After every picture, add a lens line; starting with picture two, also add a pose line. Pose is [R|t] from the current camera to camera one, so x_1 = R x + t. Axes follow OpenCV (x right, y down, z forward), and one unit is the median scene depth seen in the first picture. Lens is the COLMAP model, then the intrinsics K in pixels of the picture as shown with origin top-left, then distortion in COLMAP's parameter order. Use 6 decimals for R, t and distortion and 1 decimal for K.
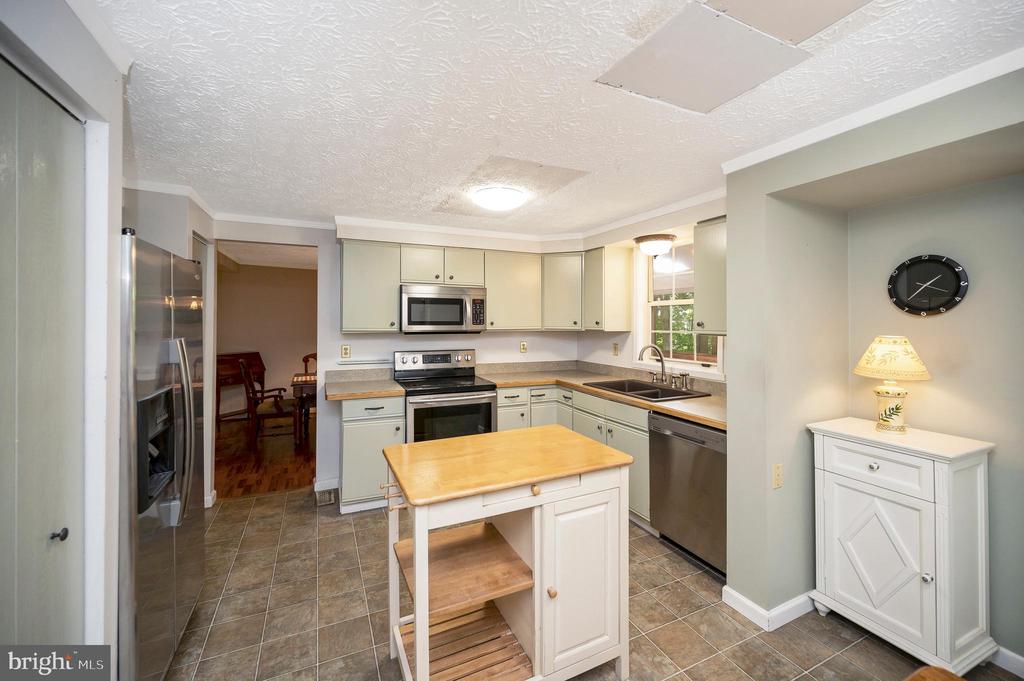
lens RADIAL K [[413.2, 0, 513.4], [0, 413.2, 318.8], [0, 0, 1]] dist [-0.000057, -0.000022]
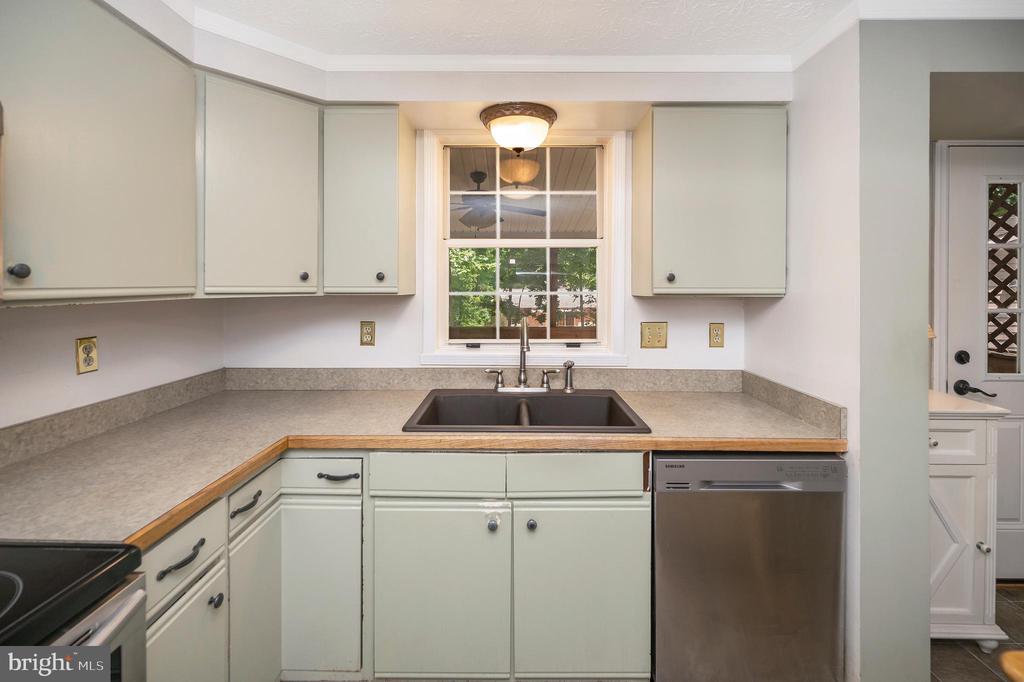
lens RADIAL K [[444.3, 0, 511.4], [0, 444.3, 287.5], [0, 0, 1]] dist [-0.000399, -0.000124]
pose [[0.433765, -0.005880, 0.901007, -0.158692], [-0.003892, 0.999957, 0.008400, 0.017157], [-0.901018, -0.007150, 0.433723, 0.681249]]
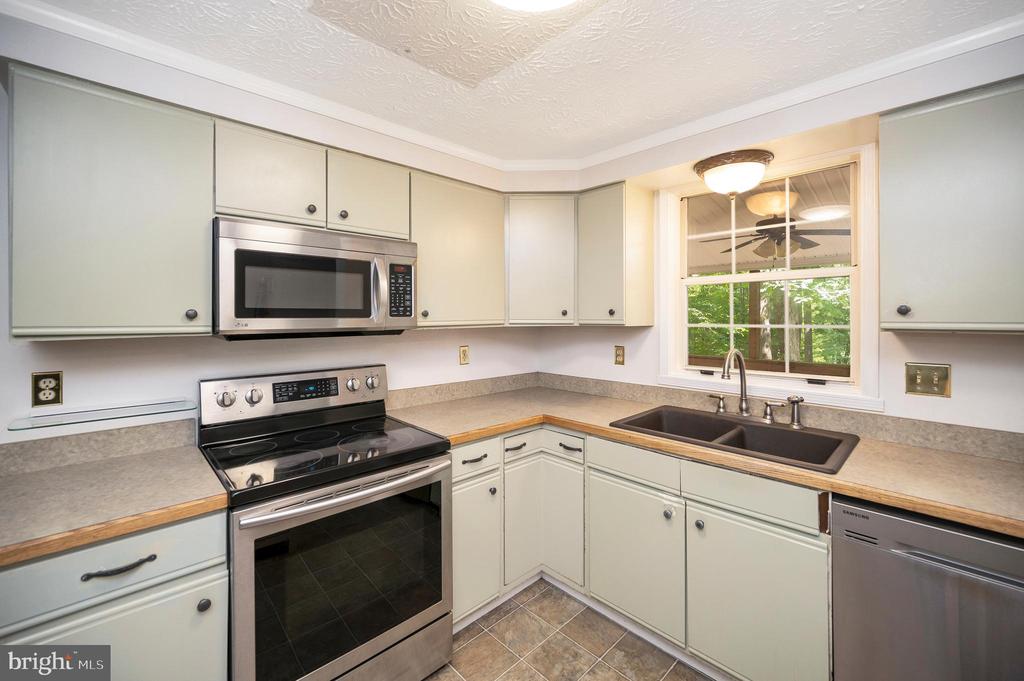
lens RADIAL K [[422.9, 0, 510.0], [0, 422.9, 313.5], [0, 0, 1]] dist [-0.001394, -0.000194]
pose [[0.947629, -0.003264, 0.319357, -0.123974], [0.003583, 0.999993, -0.000413, 0.011667], [-0.319353, 0.001536, 0.947634, 0.486807]]
